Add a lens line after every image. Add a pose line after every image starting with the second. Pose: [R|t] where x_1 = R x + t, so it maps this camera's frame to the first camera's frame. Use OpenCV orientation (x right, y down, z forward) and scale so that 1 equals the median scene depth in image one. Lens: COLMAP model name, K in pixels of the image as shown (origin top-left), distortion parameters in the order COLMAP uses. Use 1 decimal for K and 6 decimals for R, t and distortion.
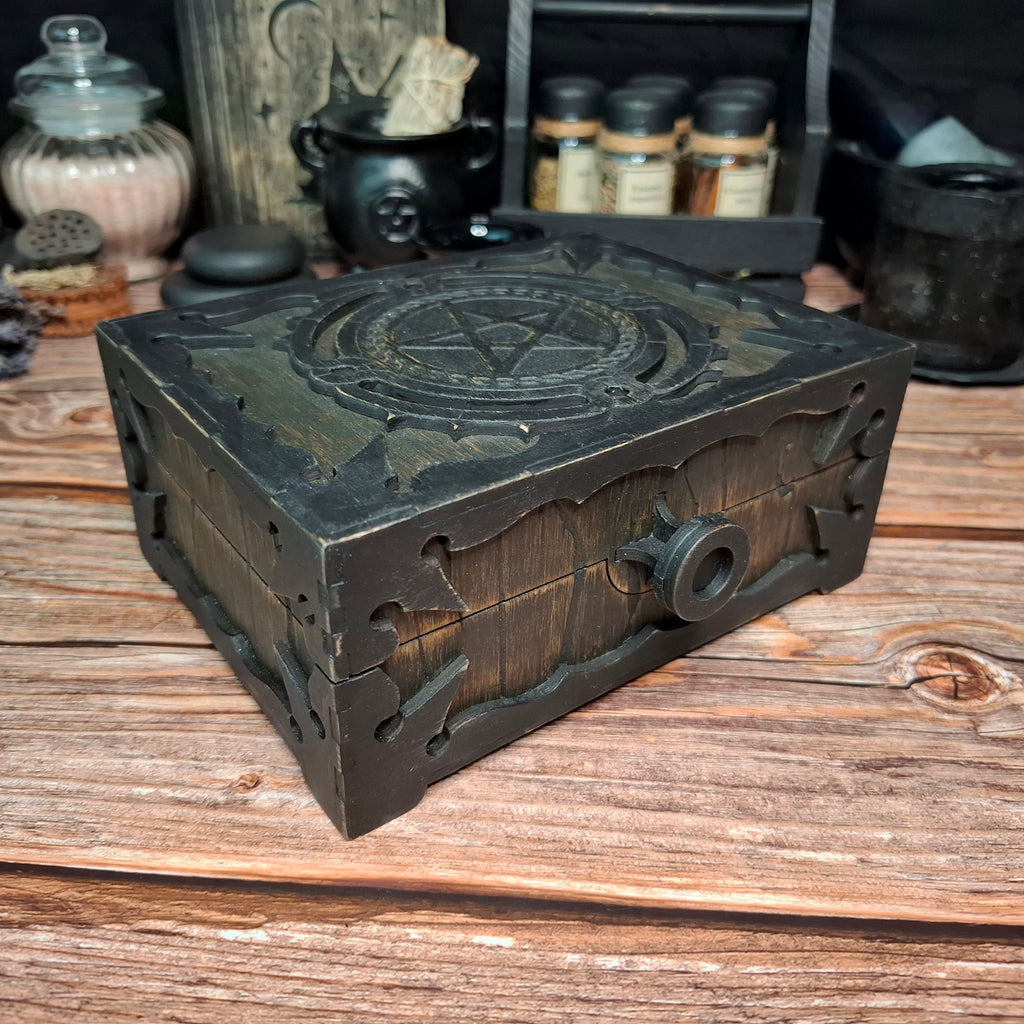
lens RADIAL K [[978.8, 0, 517.5], [0, 978.8, 487.1], [0, 0, 1]] dist [0.050441, -0.109695]
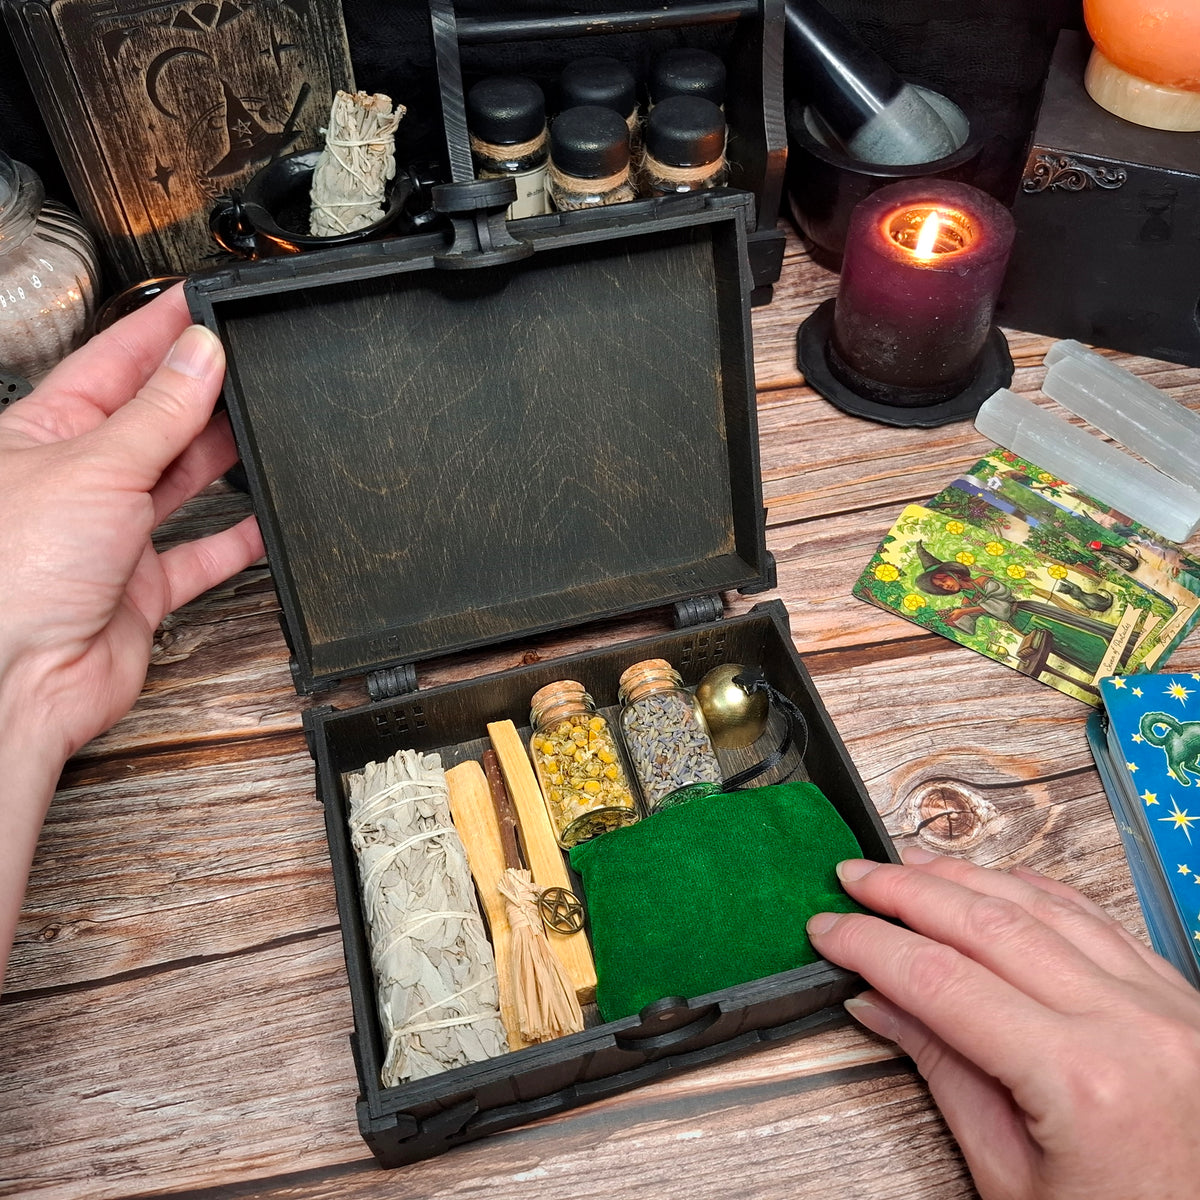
lens RADIAL K [[1095.7, 0, 600.0], [0, 1095.7, 600.0], [0, 0, 1]] dist [0.093603, -0.166294]
pose [[0.972079, -0.193988, 0.132028, -0.190495], [0.130478, 0.914491, 0.382991, -0.829190], [-0.195034, -0.355071, 0.914268, -0.221997]]
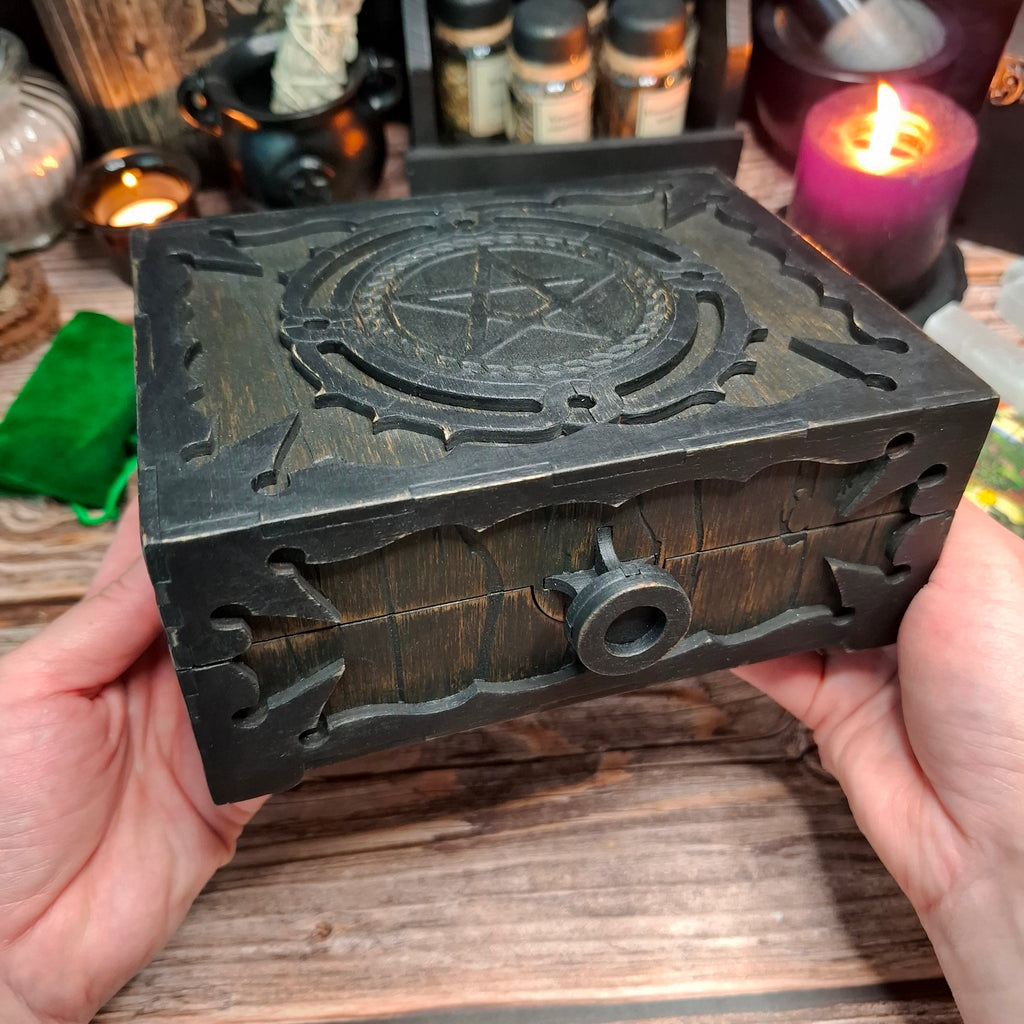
lens RADIAL K [[958.3, 0, 517.8], [0, 958.3, 513.7], [0, 0, 1]] dist [0.047726, -0.106597]
pose [[0.992354, -0.118799, 0.033471, 0.019416], [0.094556, 0.906052, 0.412466, -0.745511], [-0.079327, -0.406148, 0.910358, -0.008268]]
